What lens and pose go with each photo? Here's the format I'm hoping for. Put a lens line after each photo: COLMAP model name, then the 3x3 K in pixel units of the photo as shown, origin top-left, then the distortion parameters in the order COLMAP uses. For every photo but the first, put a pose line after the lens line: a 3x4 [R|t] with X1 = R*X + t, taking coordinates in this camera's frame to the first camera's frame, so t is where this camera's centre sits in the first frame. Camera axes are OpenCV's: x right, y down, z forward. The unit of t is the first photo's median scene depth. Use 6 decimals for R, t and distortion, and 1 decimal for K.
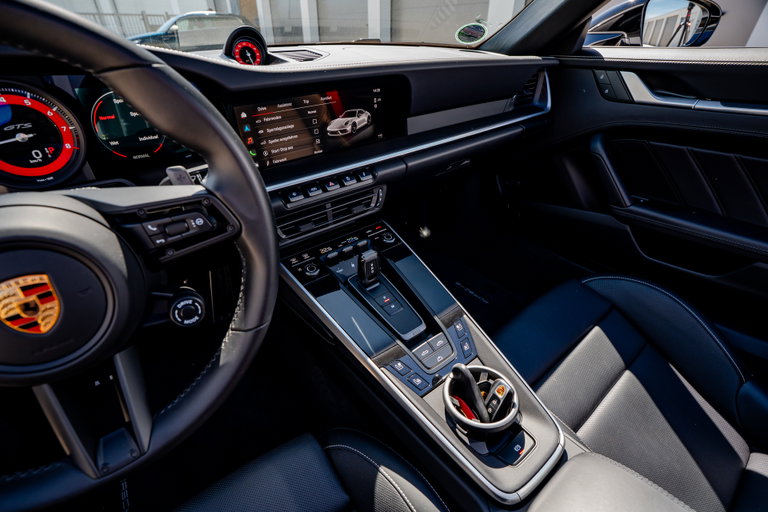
lens RADIAL K [[359.9, 0, 383.9], [0, 359.9, 244.2], [0, 0, 1]] dist [-0.045287, 0.000199]
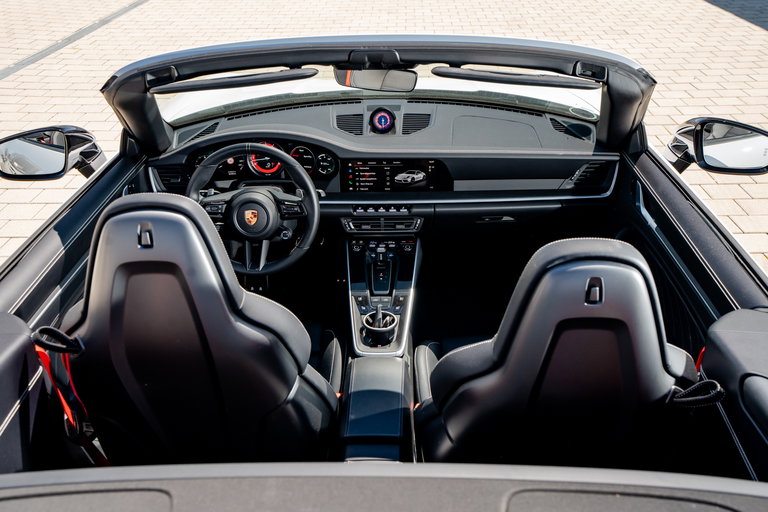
lens RADIAL K [[705.8, 0, 384.0], [0, 705.8, 256.0], [0, 0, 1]] dist [0.080536, 0.002894]
pose [[0.776923, 0.307640, -0.549317, 1.826513], [-0.328470, 0.942397, 0.063211, -0.160267], [0.537120, 0.131324, 0.833220, -1.881327]]
